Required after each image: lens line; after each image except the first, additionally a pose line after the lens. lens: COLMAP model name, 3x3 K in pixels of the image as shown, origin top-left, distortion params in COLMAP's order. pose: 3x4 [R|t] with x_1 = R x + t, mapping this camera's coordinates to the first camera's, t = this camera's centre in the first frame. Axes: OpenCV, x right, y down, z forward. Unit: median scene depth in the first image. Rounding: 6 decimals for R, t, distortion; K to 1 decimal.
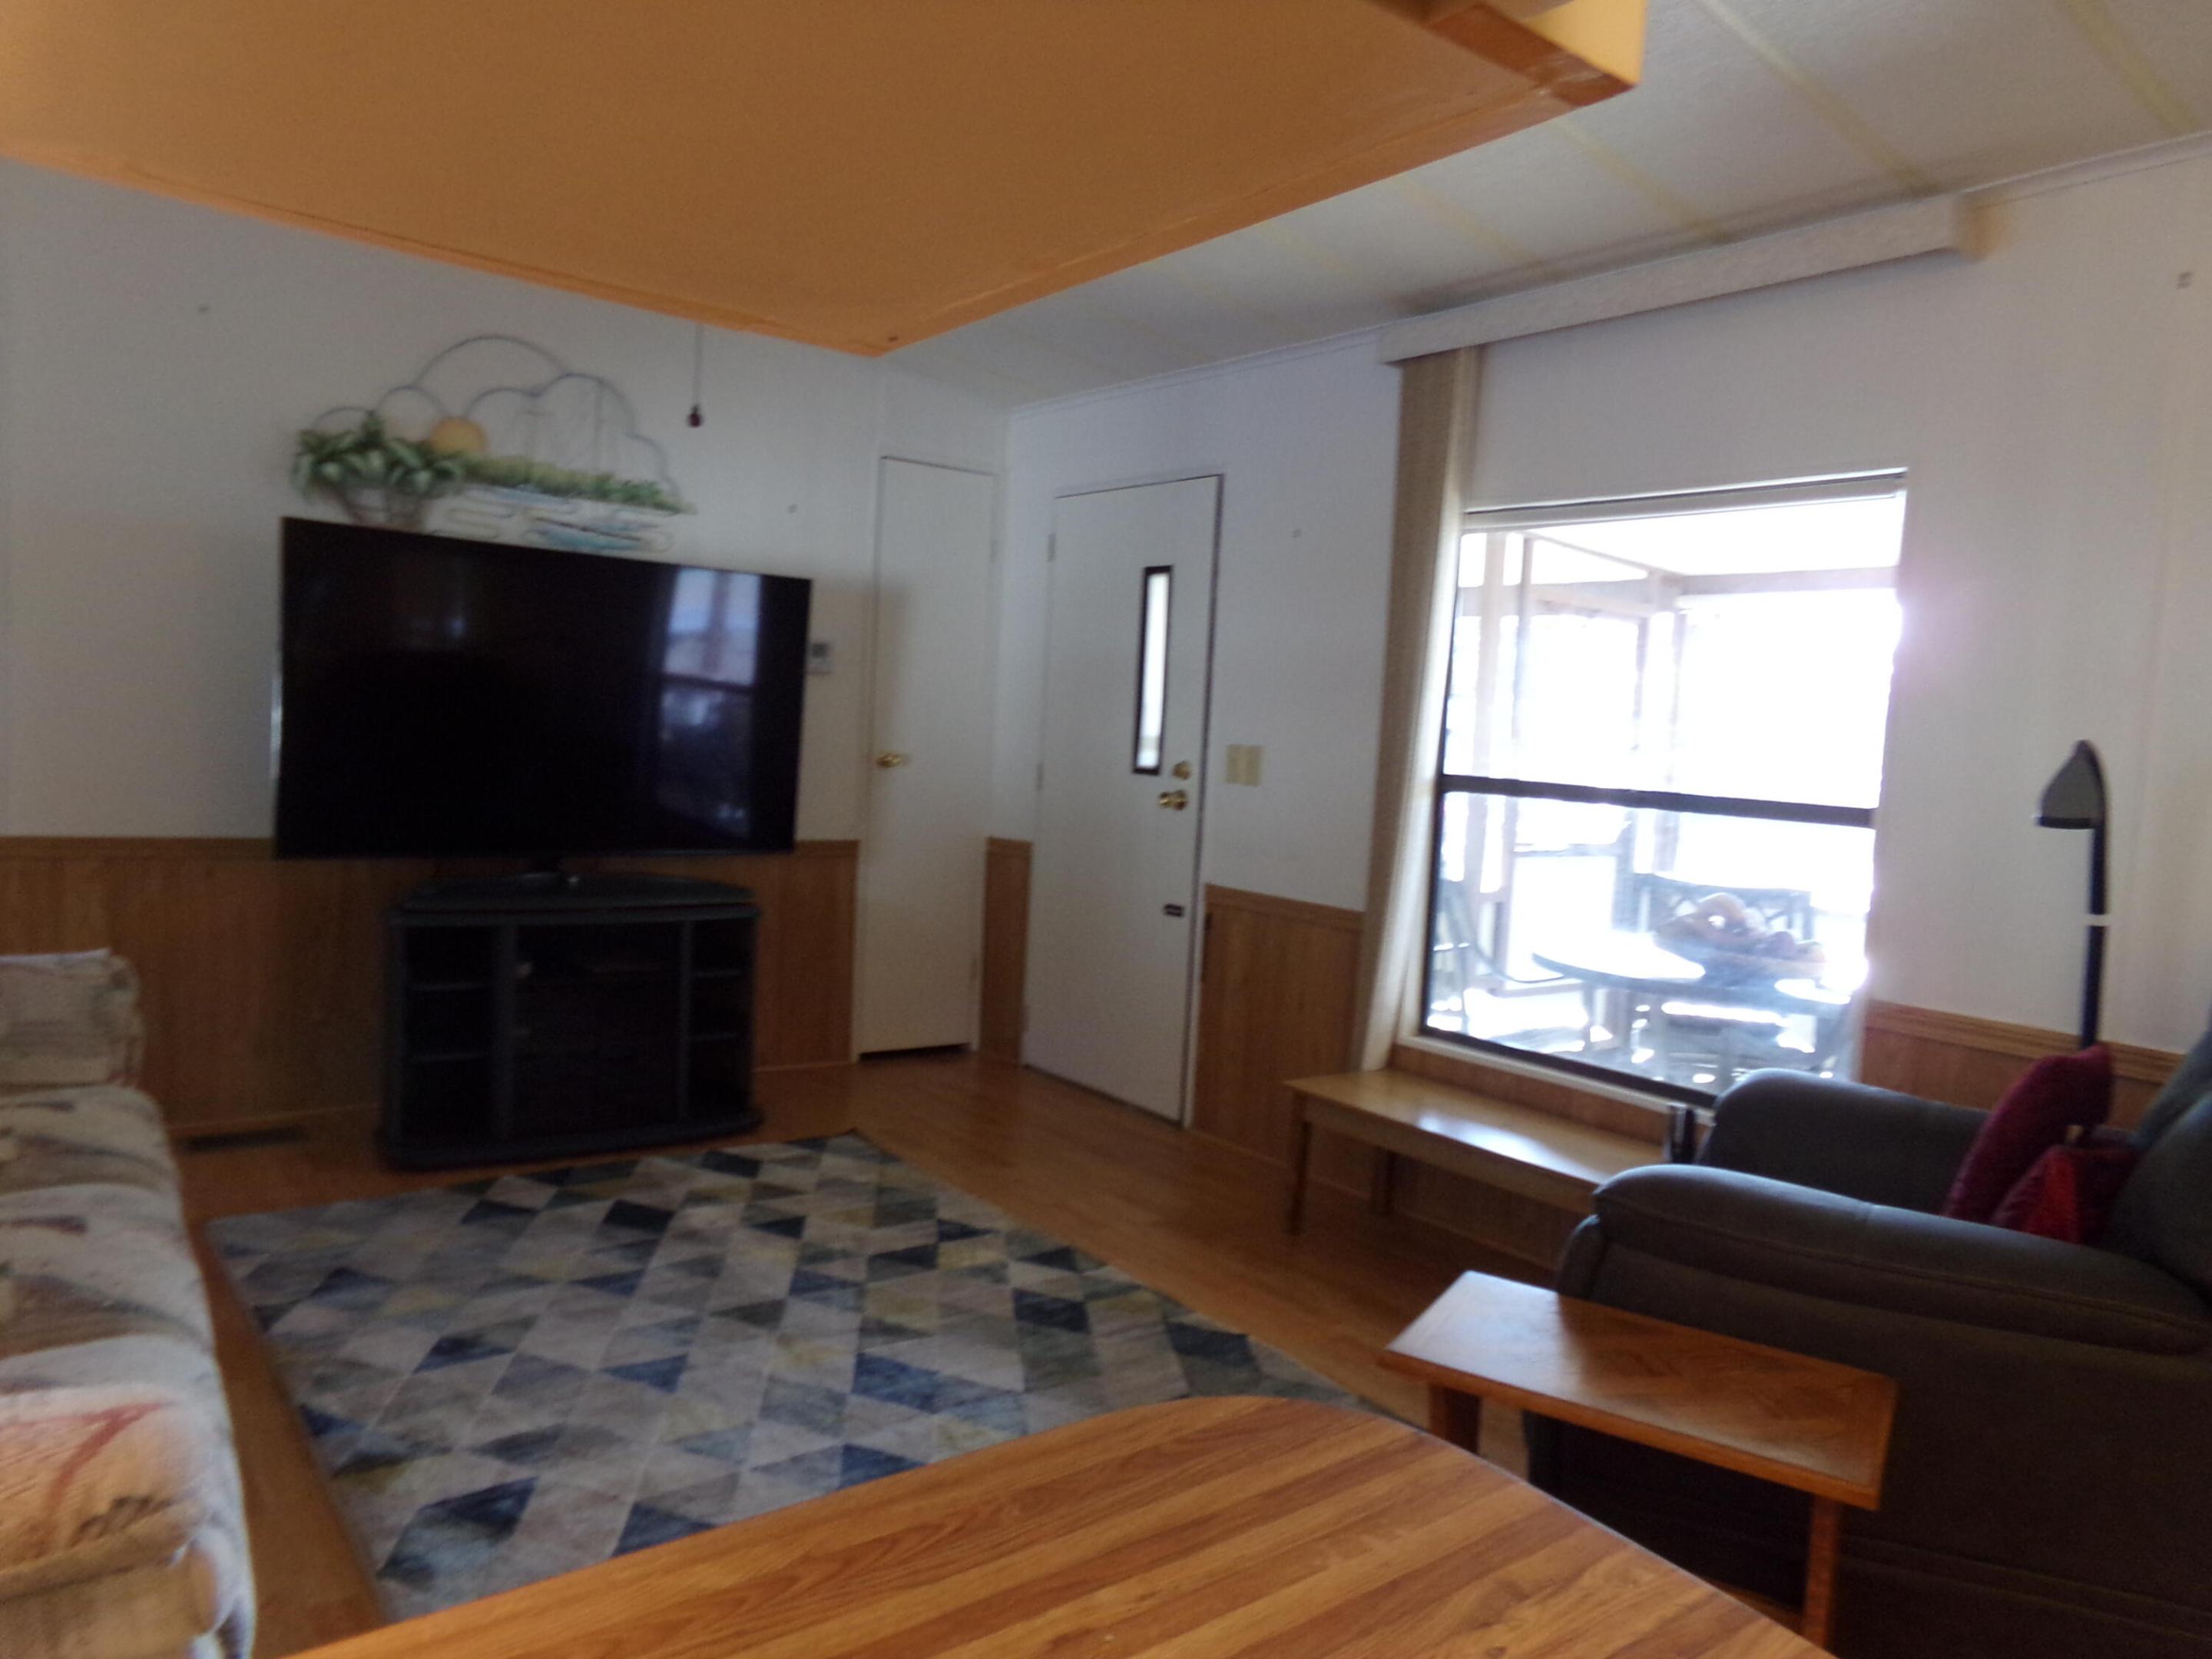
lens RADIAL K [[1527.4, 0, 1097.9], [0, 1527.4, 828.8], [0, 0, 1]] dist [-0.097237, 0.158161]
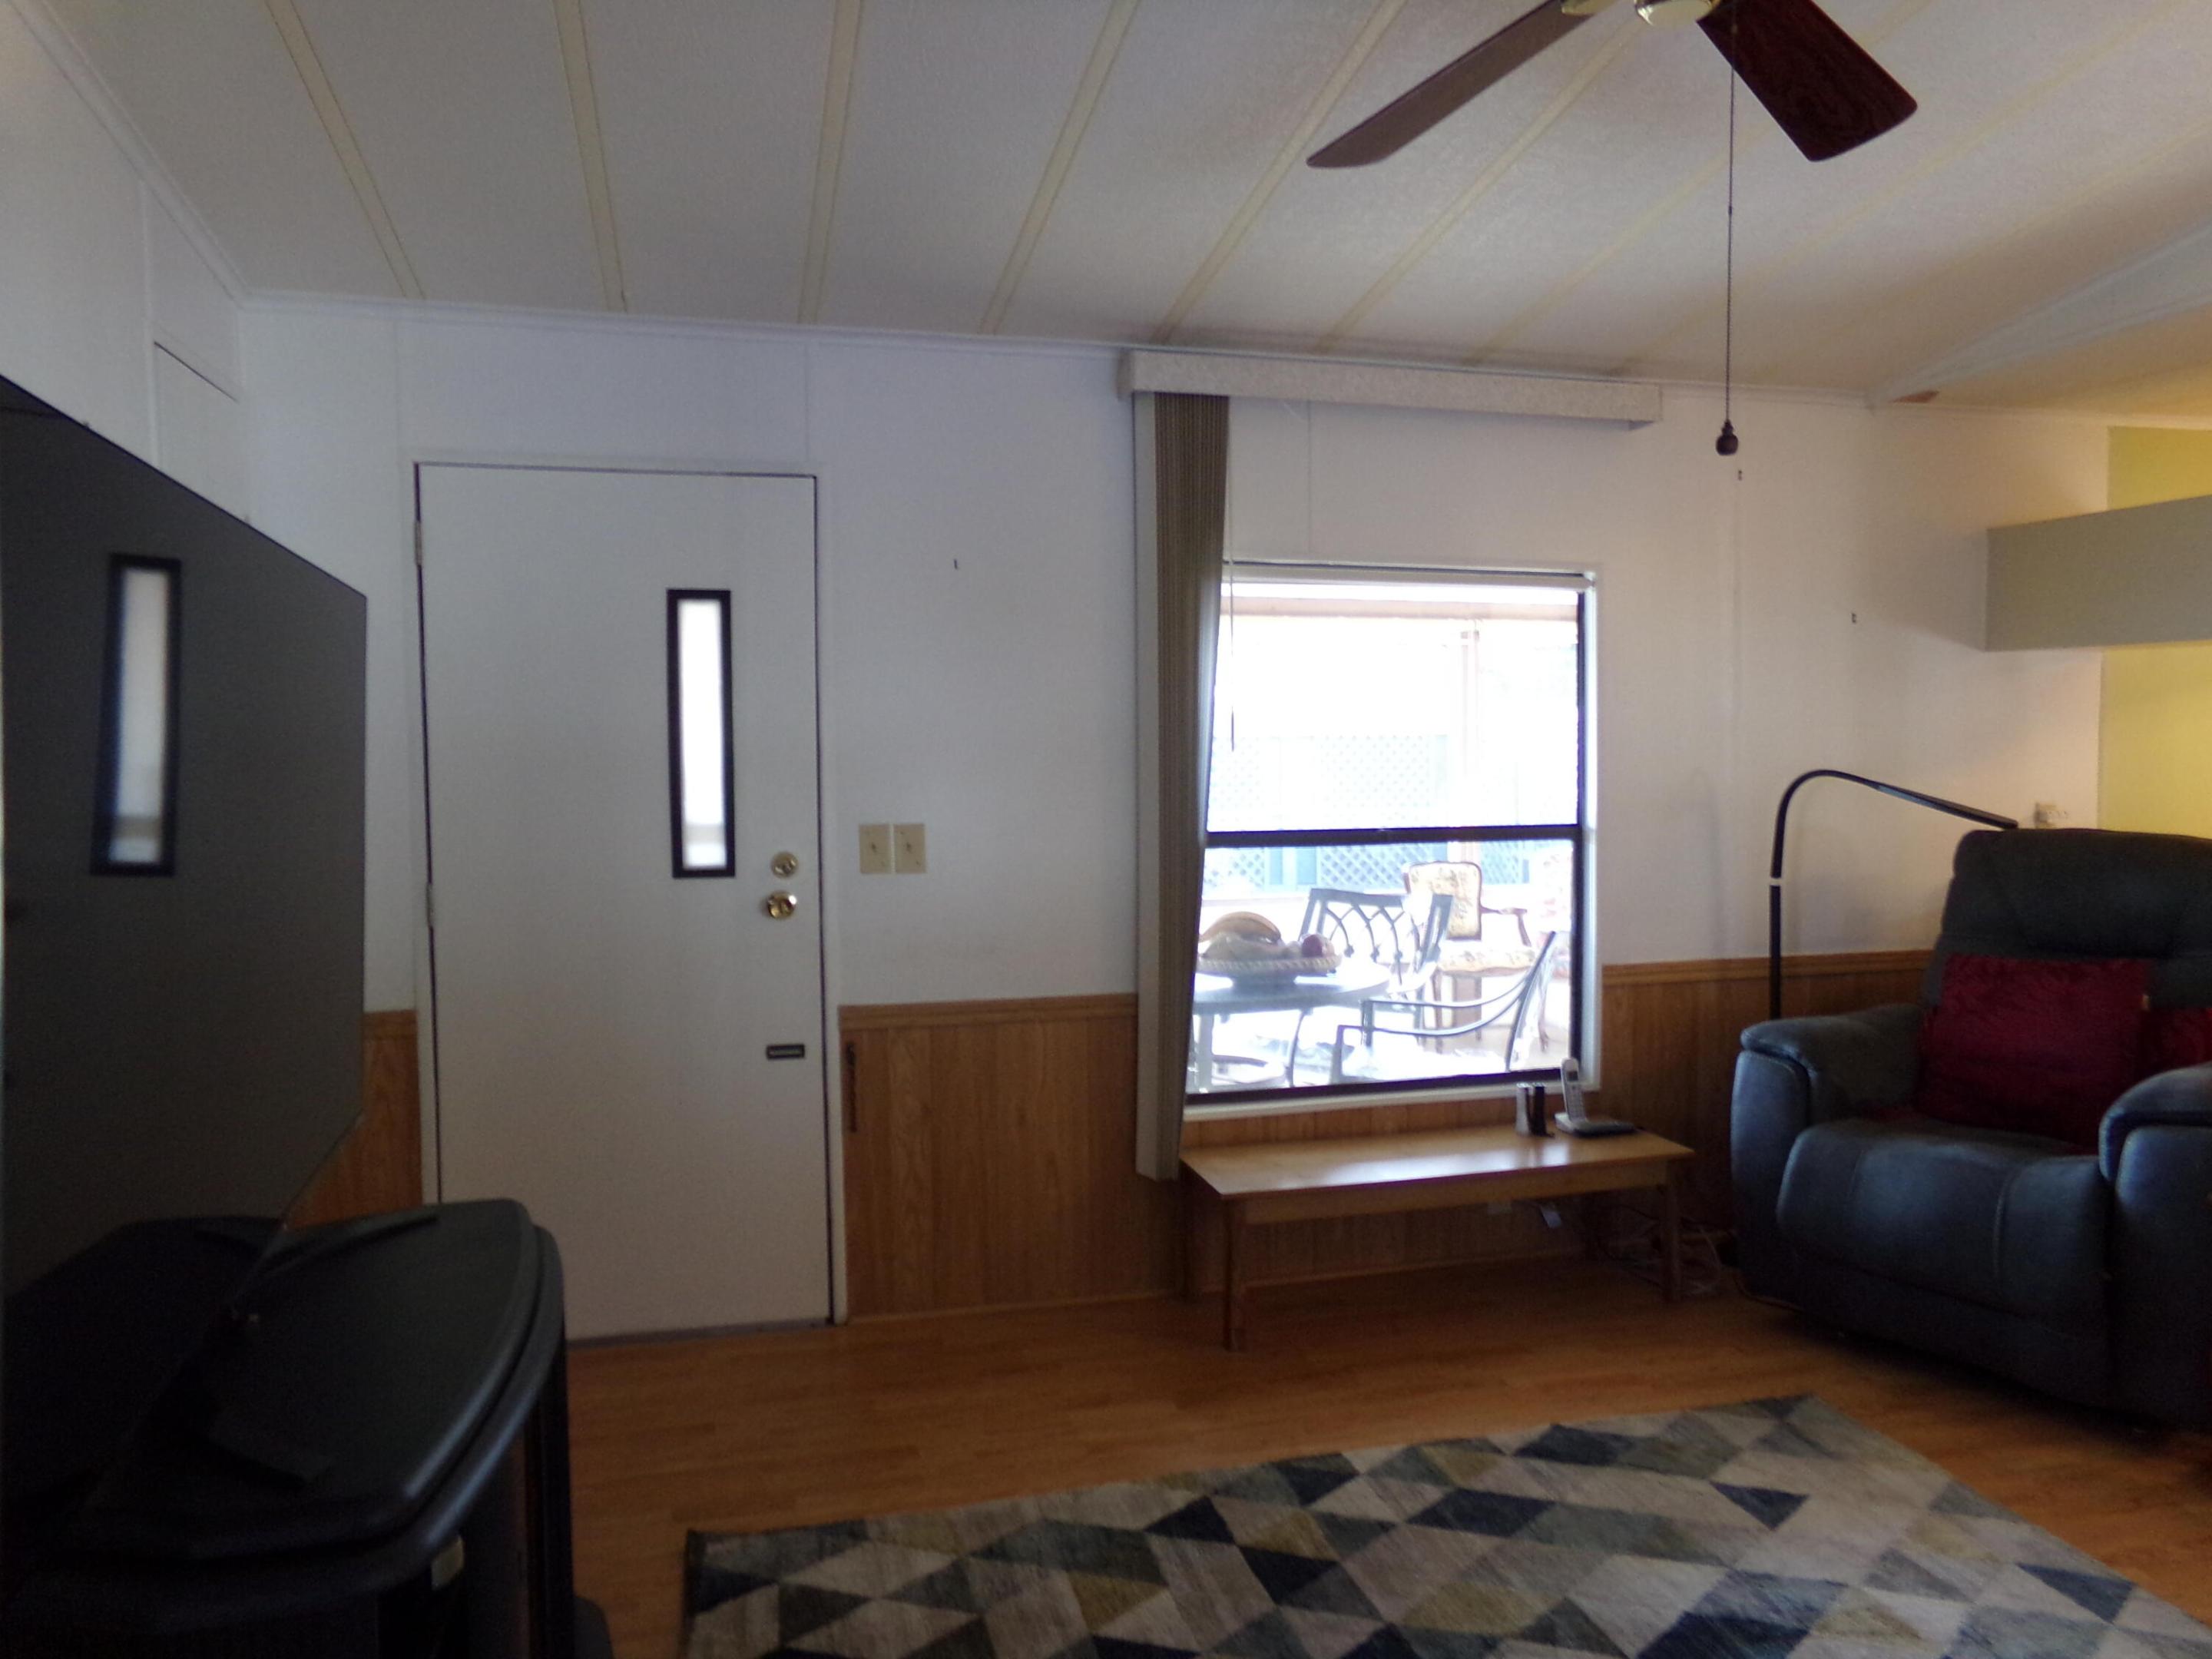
lens RADIAL K [[1527.4, 0, 1097.9], [0, 1527.4, 828.8], [0, 0, 1]] dist [-0.097237, 0.158161]
pose [[0.391712, -0.110720, 0.913402, -0.710361], [0.094850, 0.992303, 0.079608, -0.127248], [-0.915186, 0.055452, 0.399199, 0.703467]]
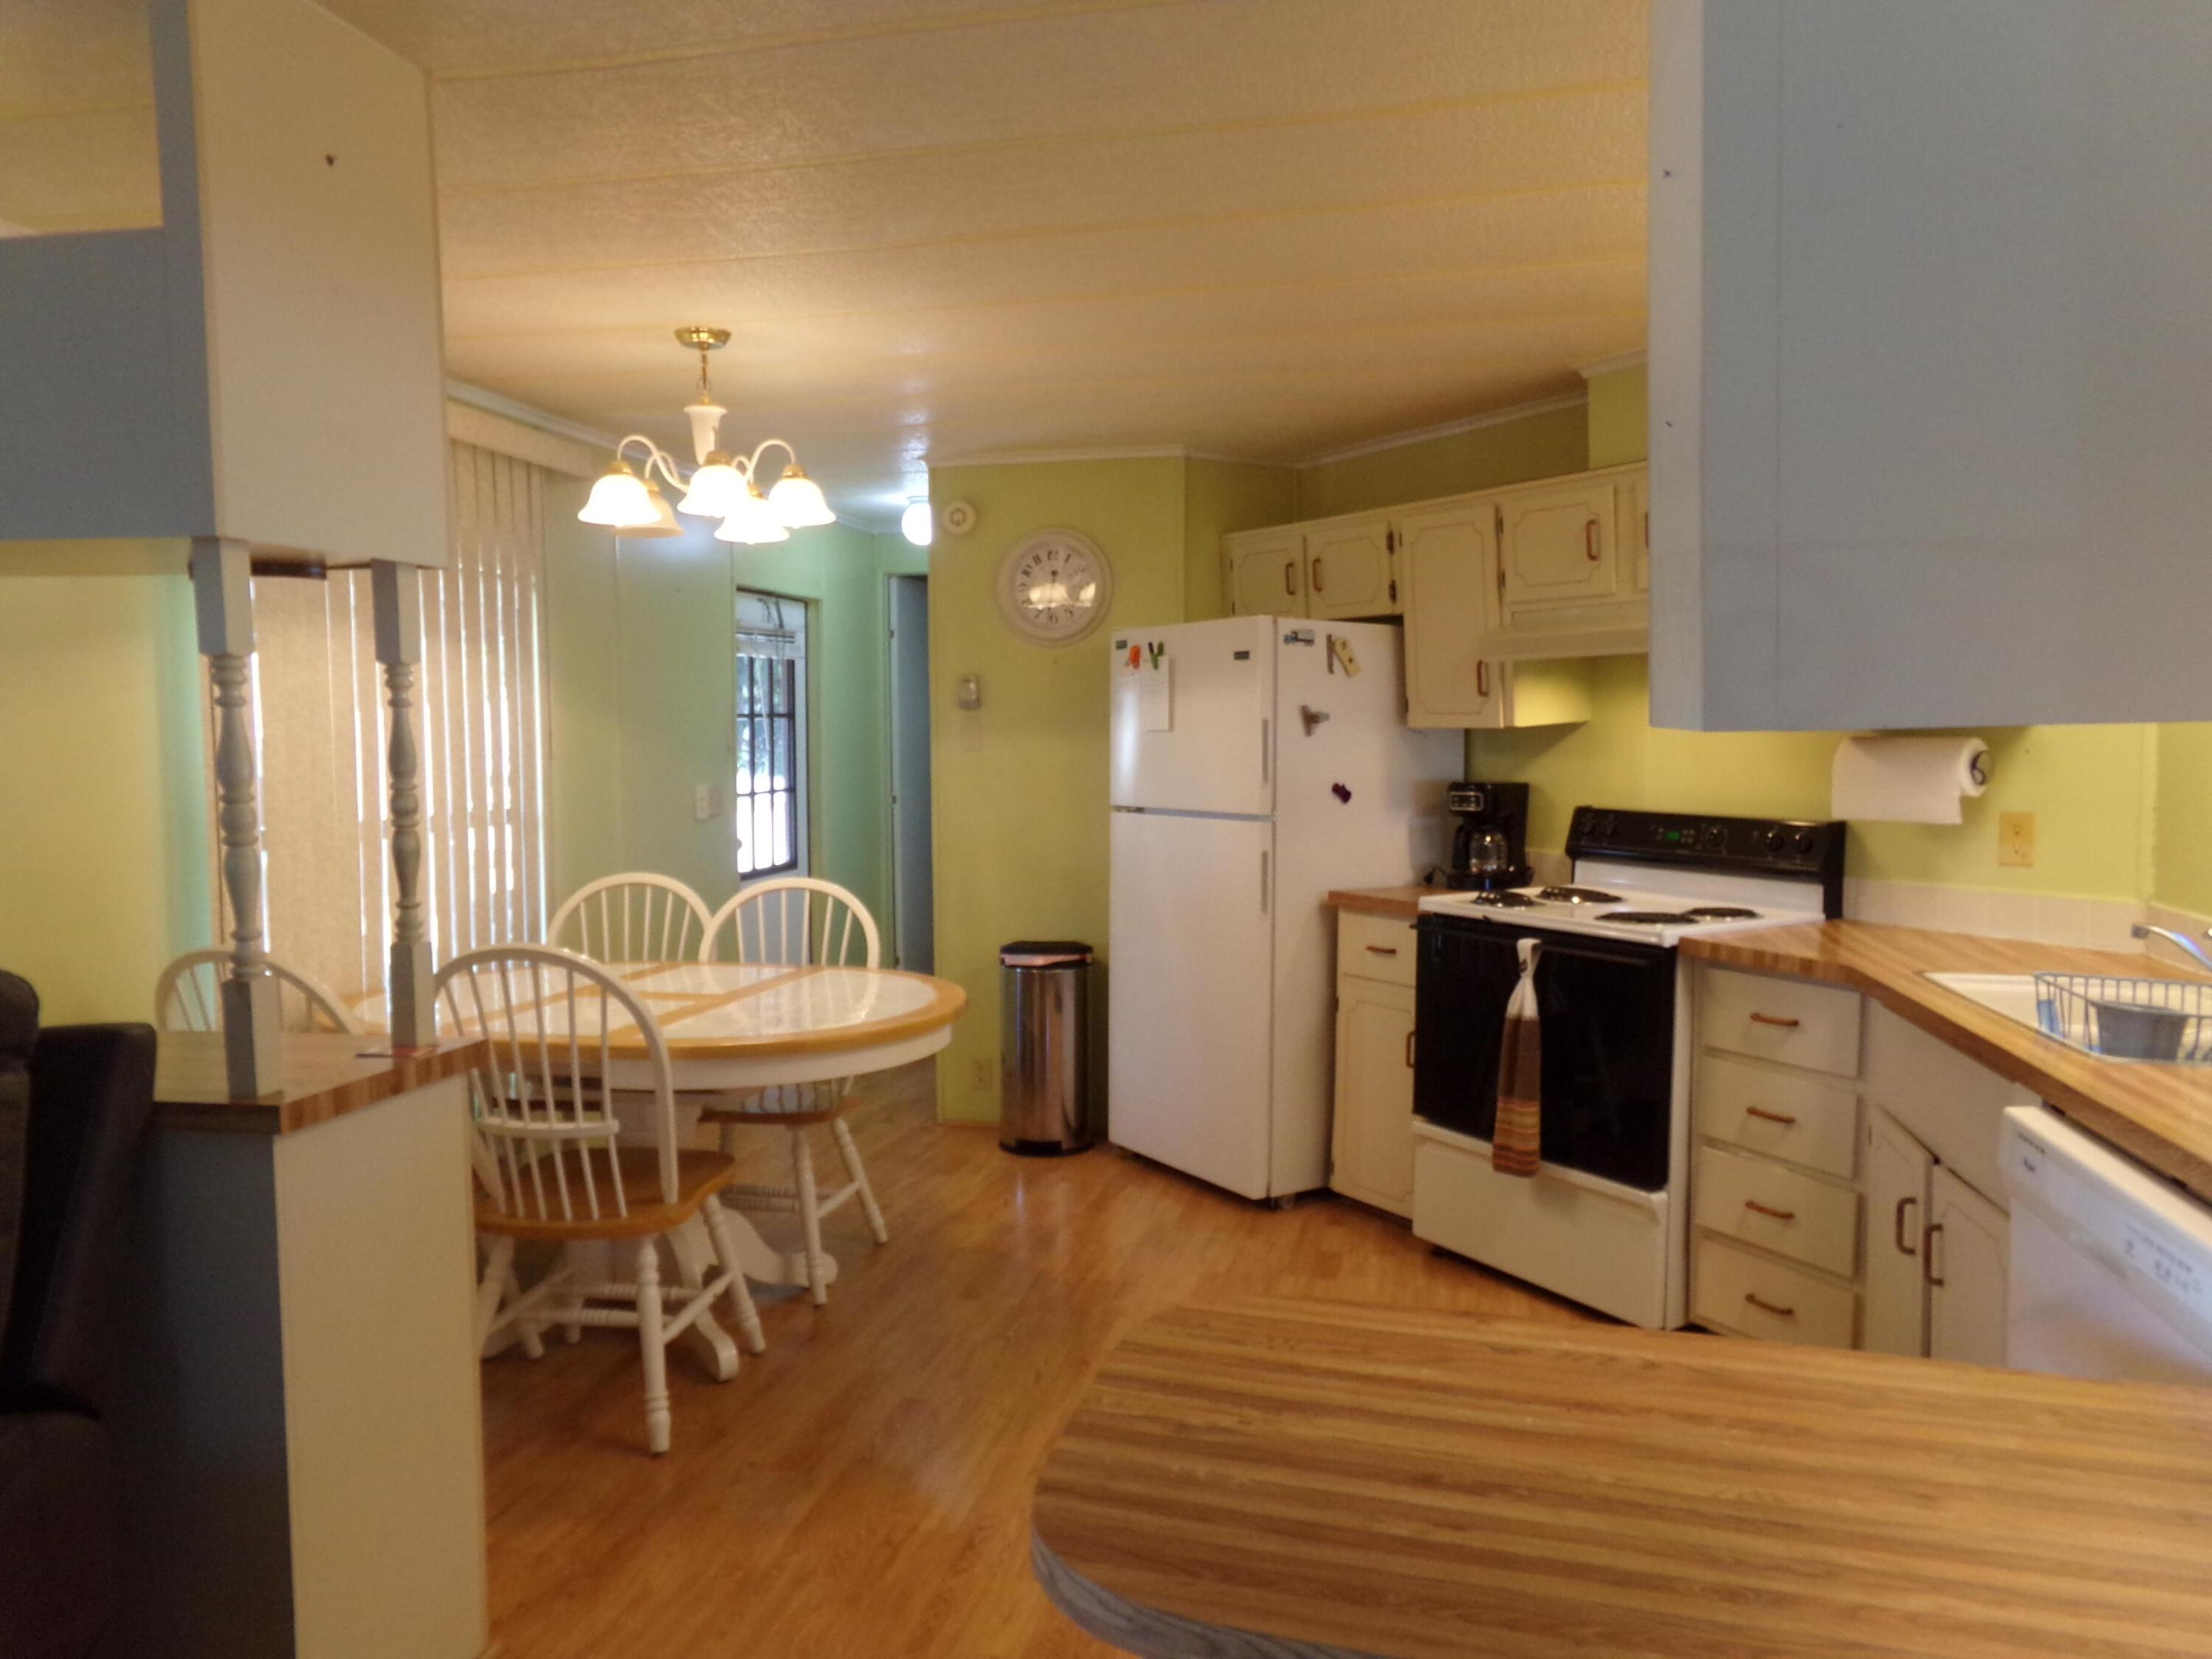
lens RADIAL K [[1527.4, 0, 1097.9], [0, 1527.4, 828.8], [0, 0, 1]] dist [-0.097237, 0.158161]
pose [[-0.628693, -0.103003, 0.770802, -0.180223], [0.021451, 0.988515, 0.149592, -0.076896], [-0.777358, 0.110582, -0.619263, 0.436761]]
